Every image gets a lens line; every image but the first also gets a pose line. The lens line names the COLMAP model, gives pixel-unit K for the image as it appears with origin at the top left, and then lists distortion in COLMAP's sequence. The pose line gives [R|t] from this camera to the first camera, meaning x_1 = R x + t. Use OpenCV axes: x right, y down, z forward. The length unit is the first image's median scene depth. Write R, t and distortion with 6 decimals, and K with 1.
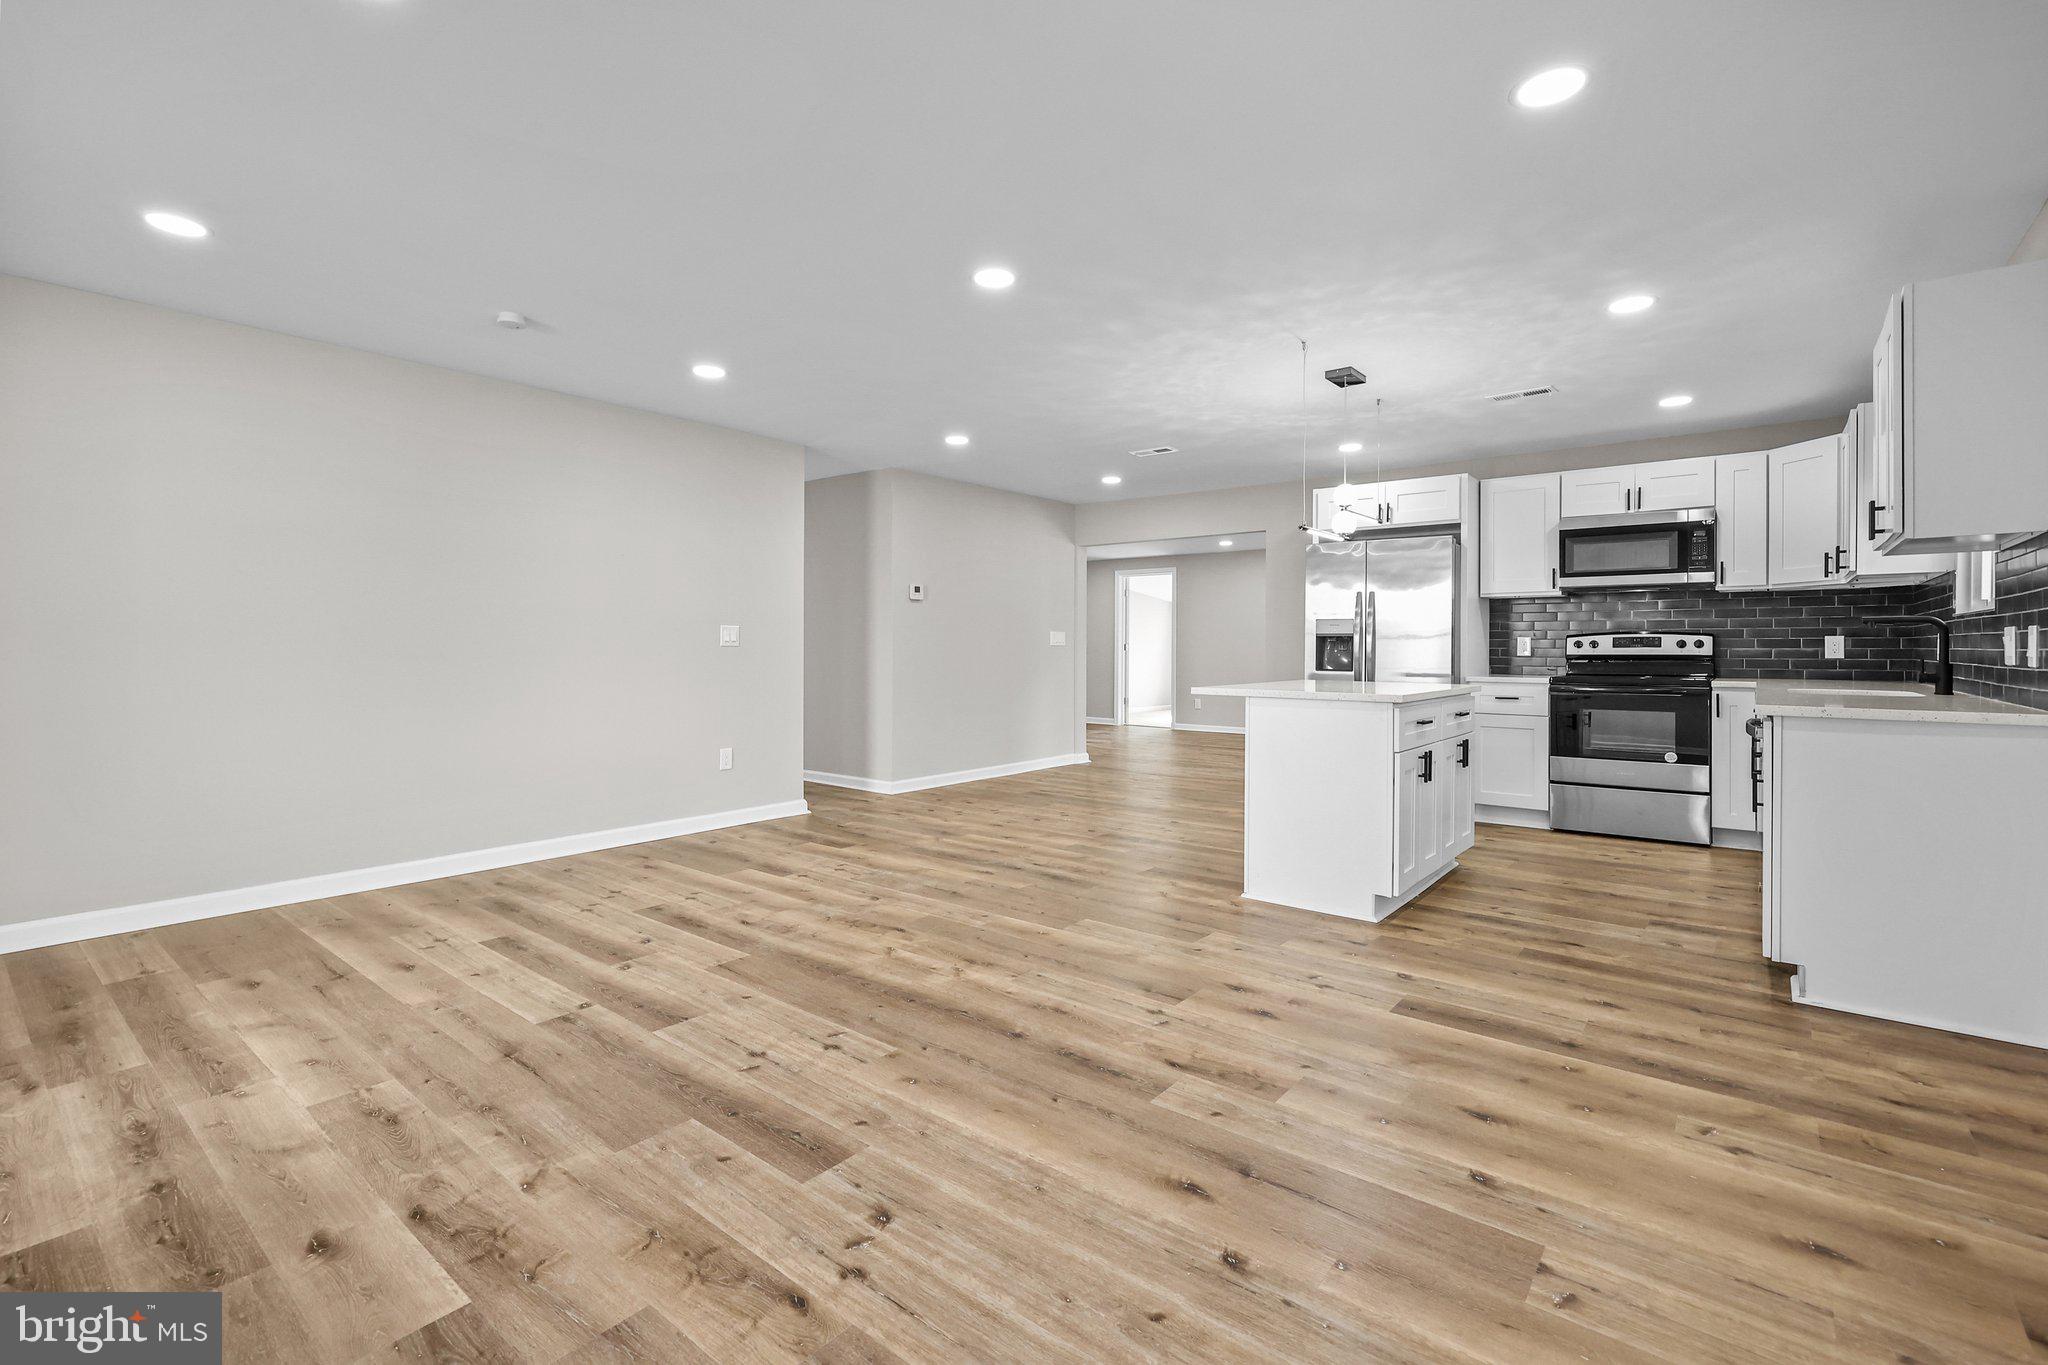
lens RADIAL K [[917.0, 0, 1036.2], [0, 917.0, 650.5], [0, 0, 1]] dist [0.009491, 0.000325]
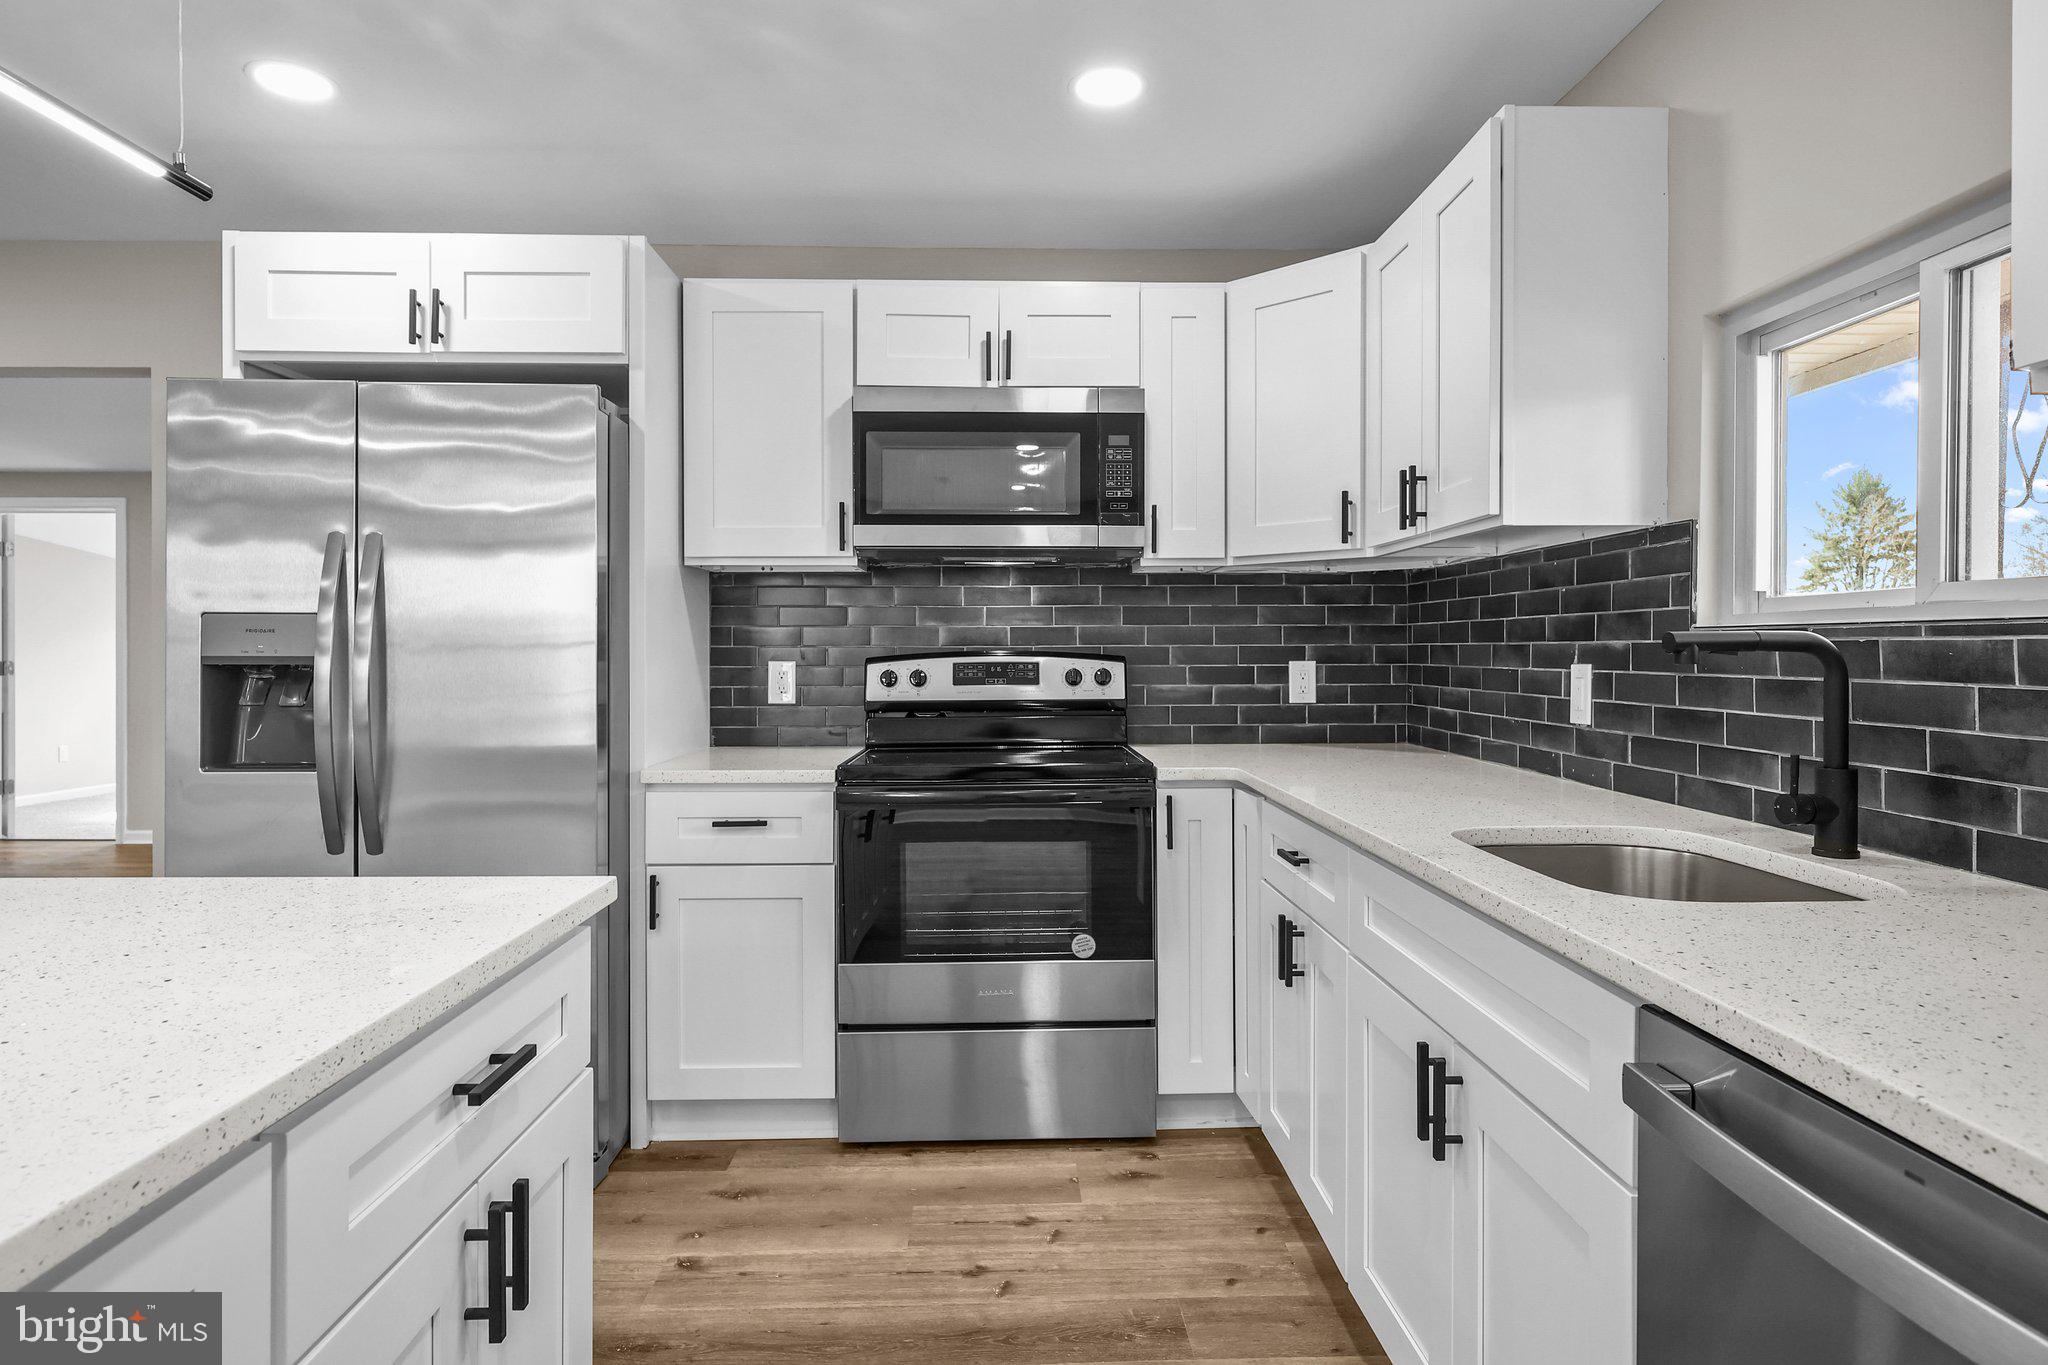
lens RADIAL K [[1084.3, 0, 993.2], [0, 1084.3, 654.6], [0, 0, 1]] dist [0.001296, 0.004306]
pose [[0.777290, -0.006223, 0.629111, 0.349343], [0.004370, 0.999980, 0.004492, -0.024246], [-0.629127, -0.000742, 0.777302, 0.656929]]
